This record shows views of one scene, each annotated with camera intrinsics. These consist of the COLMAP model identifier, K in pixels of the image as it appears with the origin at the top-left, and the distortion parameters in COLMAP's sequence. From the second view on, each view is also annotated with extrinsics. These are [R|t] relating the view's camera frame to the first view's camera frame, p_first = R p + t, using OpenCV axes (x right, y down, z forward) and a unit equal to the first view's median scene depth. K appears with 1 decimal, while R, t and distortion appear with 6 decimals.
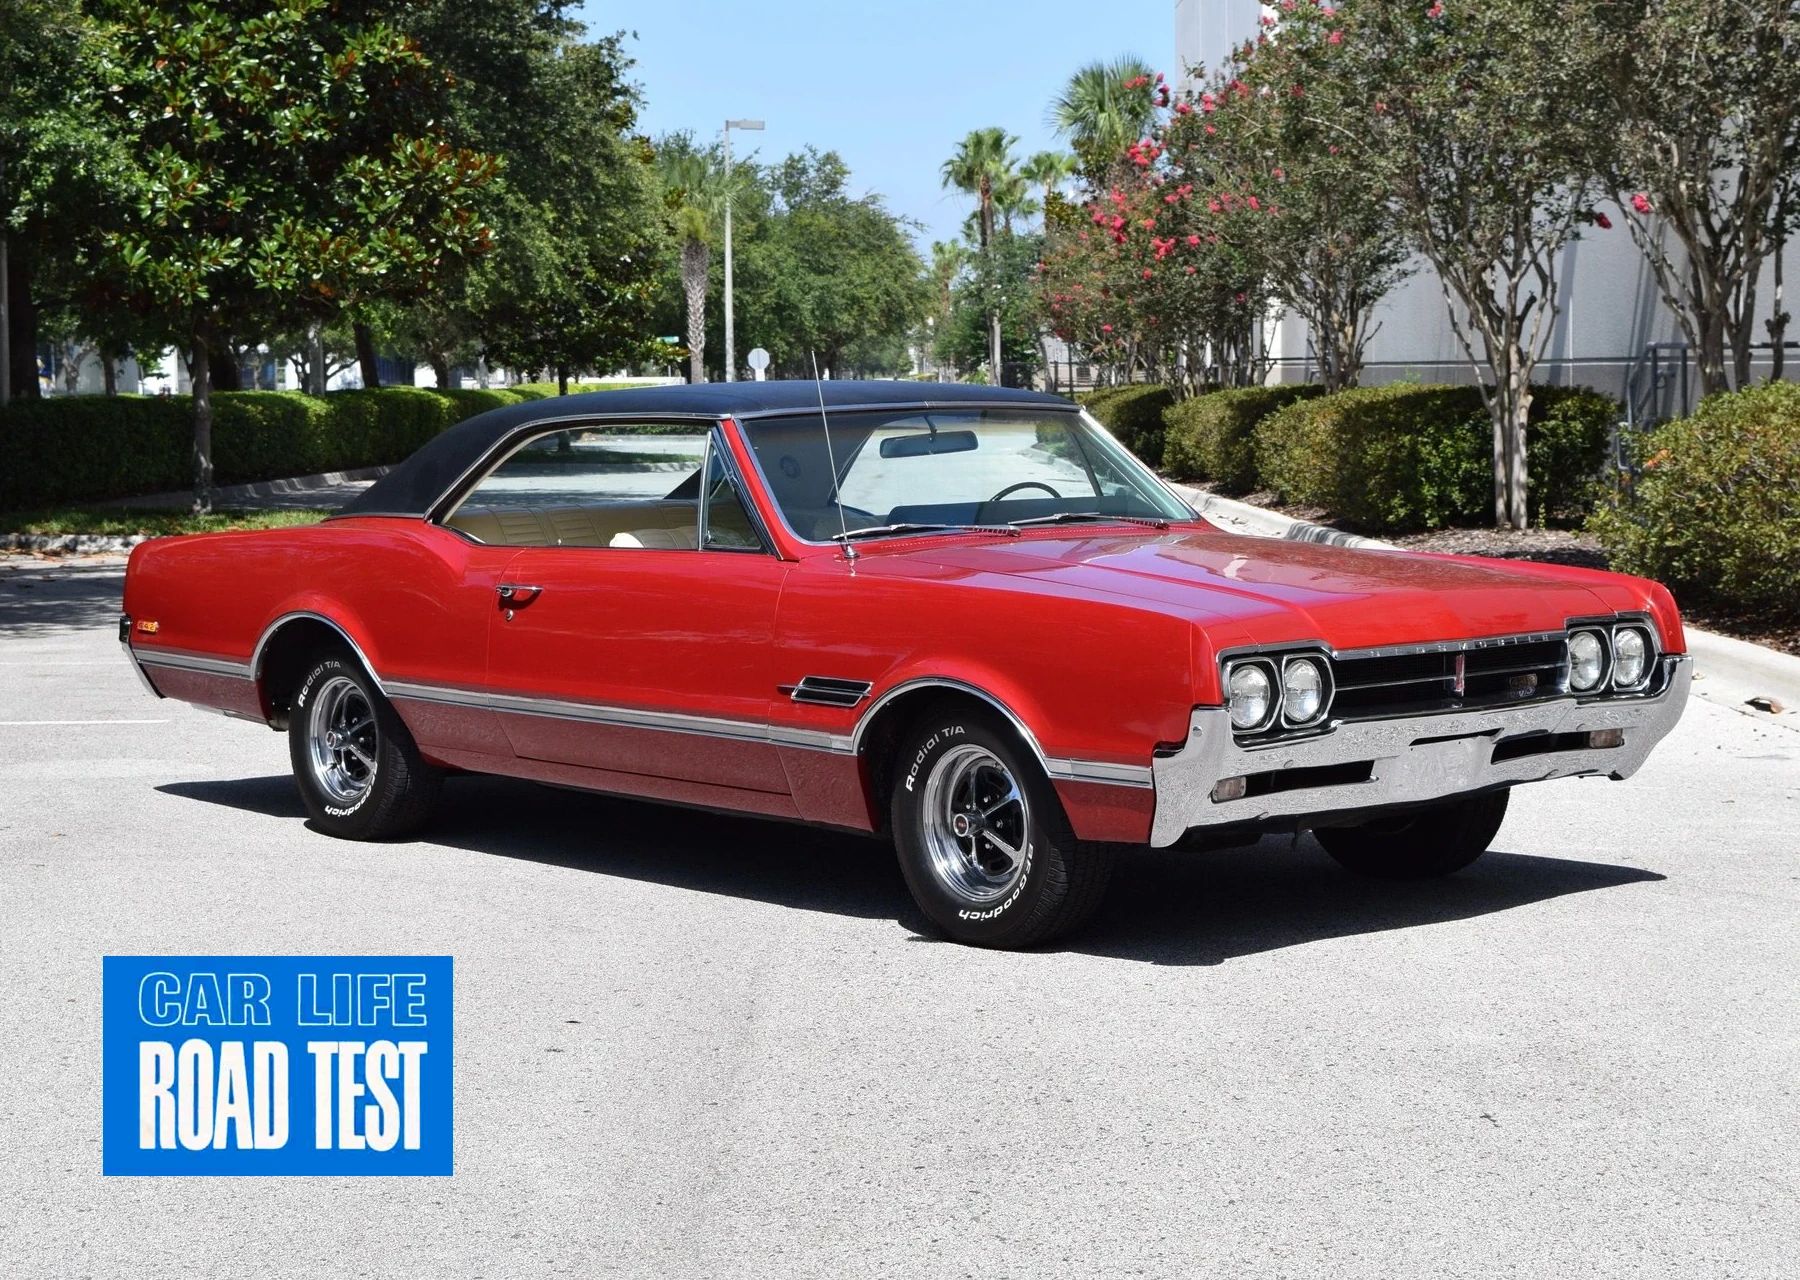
lens RADIAL K [[3585.1, 0, 899.6], [0, 3585.1, 640.1], [0, 0, 1]] dist [0.049591, 0.000000]
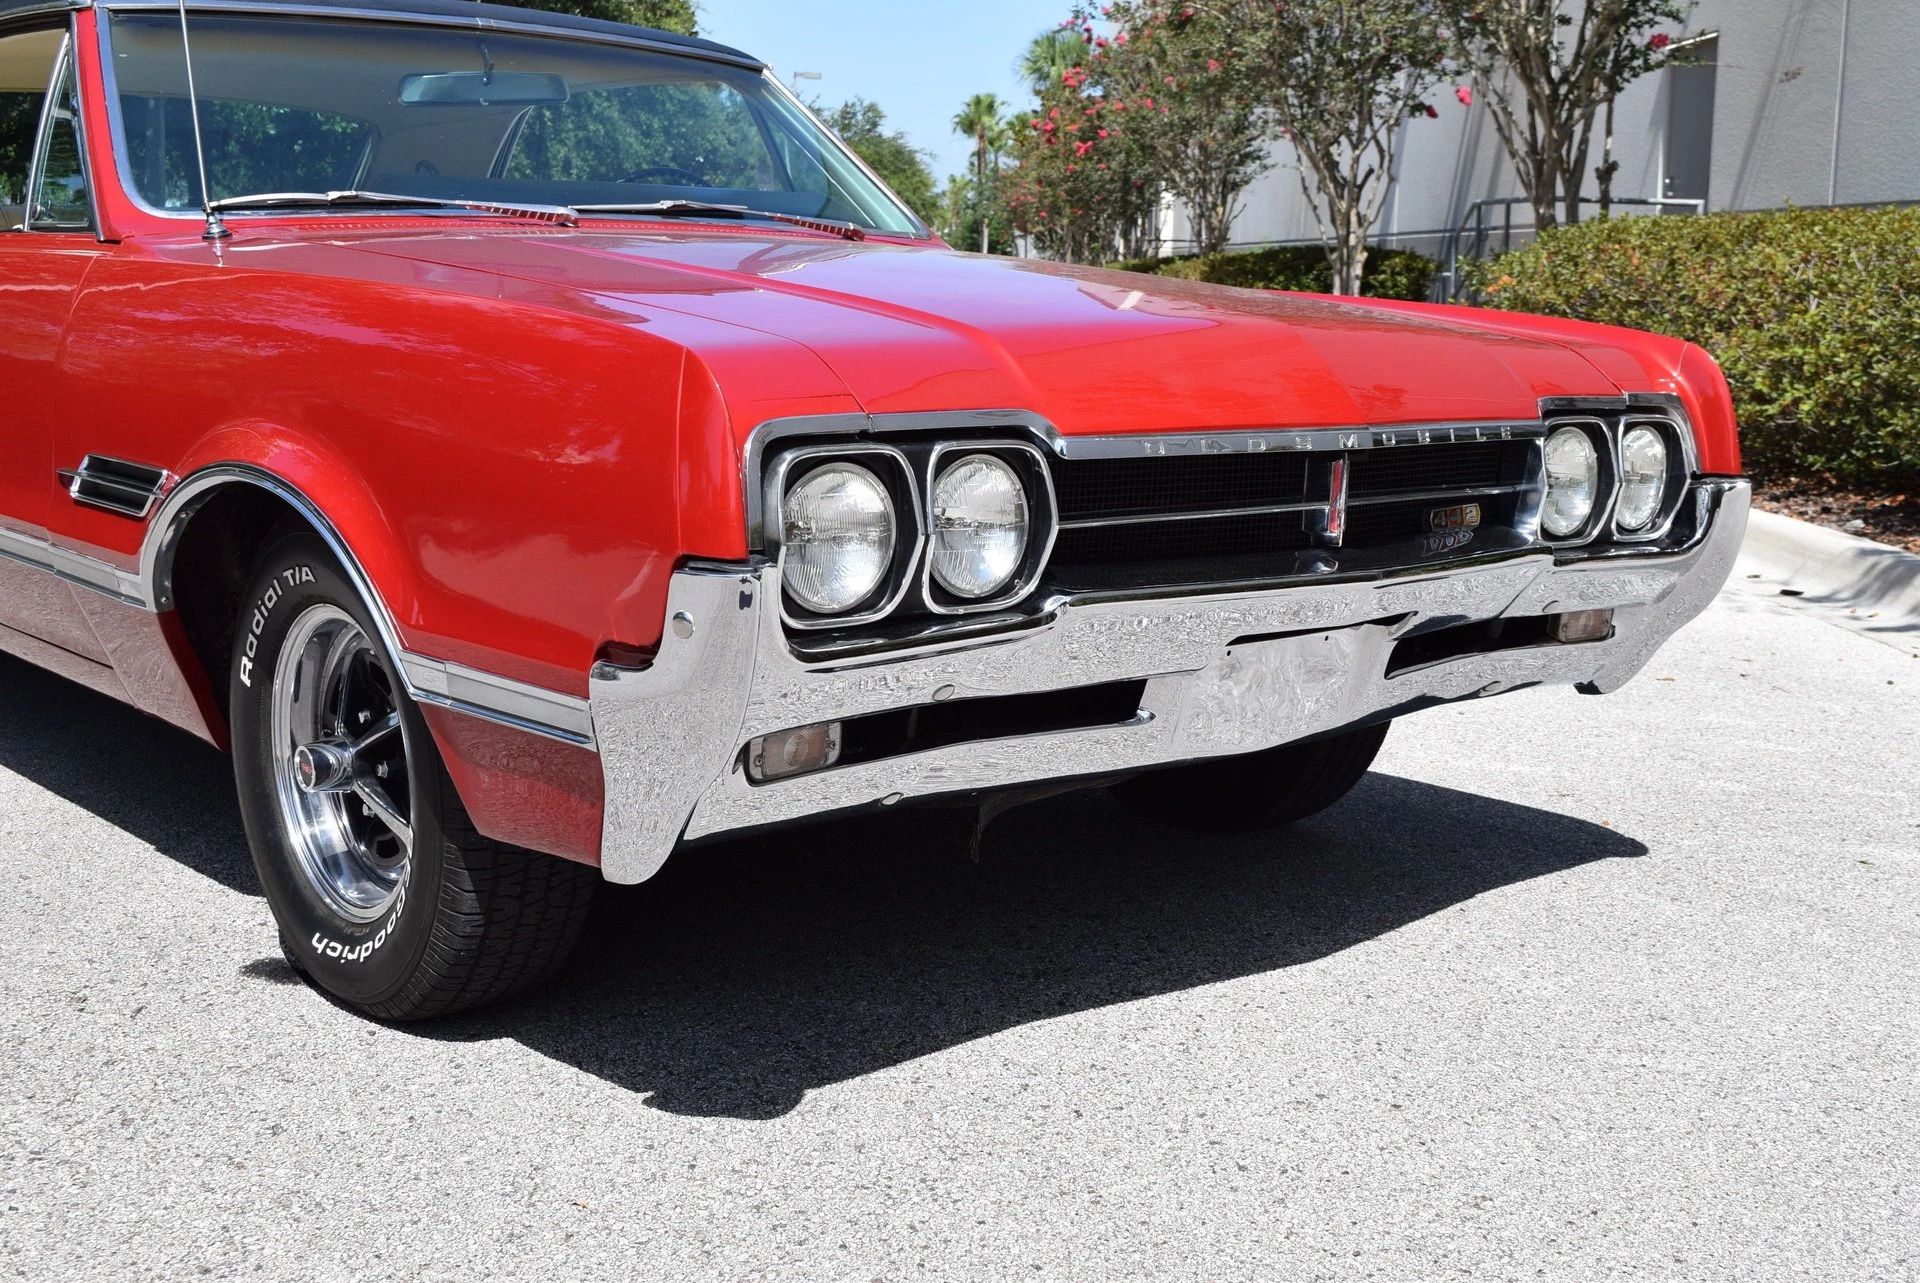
lens RADIAL K [[2306.0, 0, 959.2], [0, 2306.0, 642.7], [0, 0, 1]] dist [-0.070364, 0.000000]
pose [[0.999158, 0.037924, 0.015671, 0.045809], [-0.039119, 0.995639, 0.084690, 0.001985], [-0.012391, -0.085232, 0.996284, 0.312030]]
